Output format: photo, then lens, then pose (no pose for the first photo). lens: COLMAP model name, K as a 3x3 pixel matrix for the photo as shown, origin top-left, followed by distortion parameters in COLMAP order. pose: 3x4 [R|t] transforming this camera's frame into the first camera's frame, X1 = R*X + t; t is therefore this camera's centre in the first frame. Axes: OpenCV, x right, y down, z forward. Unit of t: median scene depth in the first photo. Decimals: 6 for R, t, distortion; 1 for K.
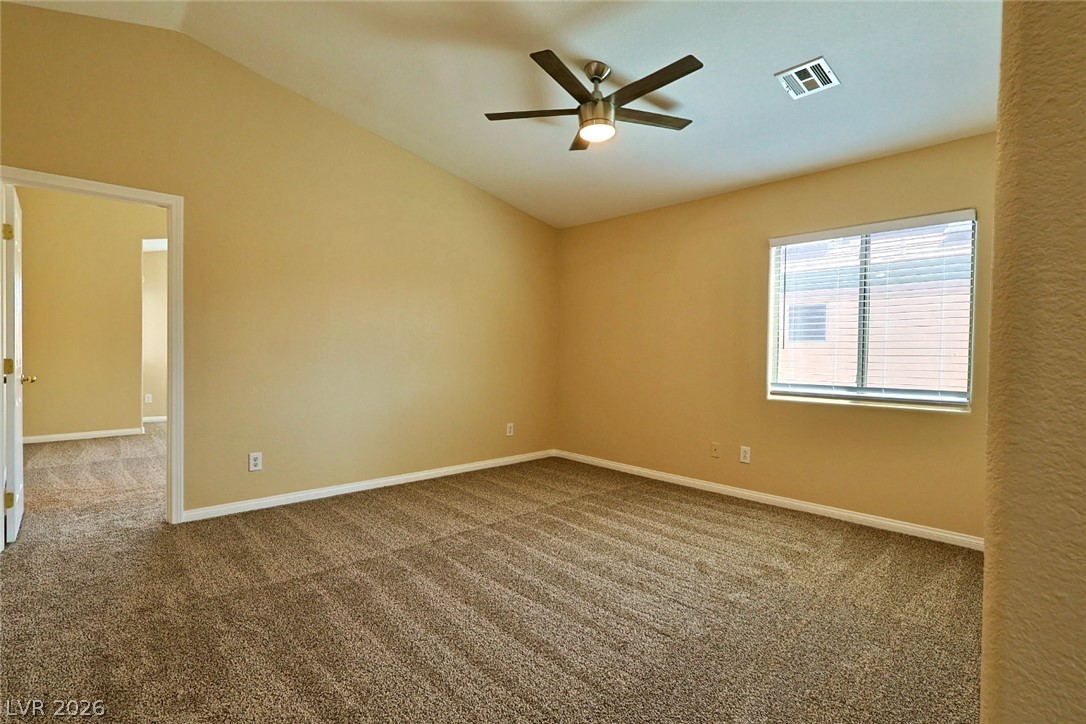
lens RADIAL K [[531.7, 0, 538.2], [0, 531.7, 358.1], [0, 0, 1]] dist [-0.007833, 0.001569]
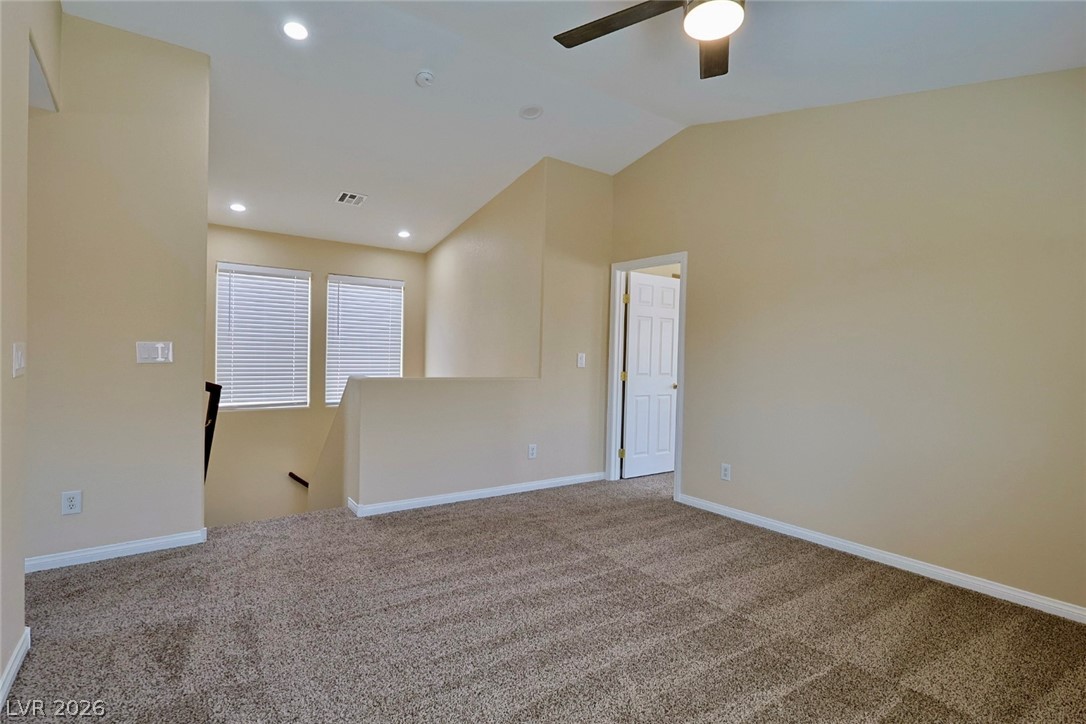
lens RADIAL K [[531.7, 0, 537.5], [0, 531.7, 358.6], [0, 0, 1]] dist [-0.007833, 0.001569]
pose [[-0.110384, -0.000457, -0.993889, 0.708955], [-0.044074, 0.999018, 0.004436, -0.030780], [0.992911, 0.044294, -0.110296, 0.856454]]
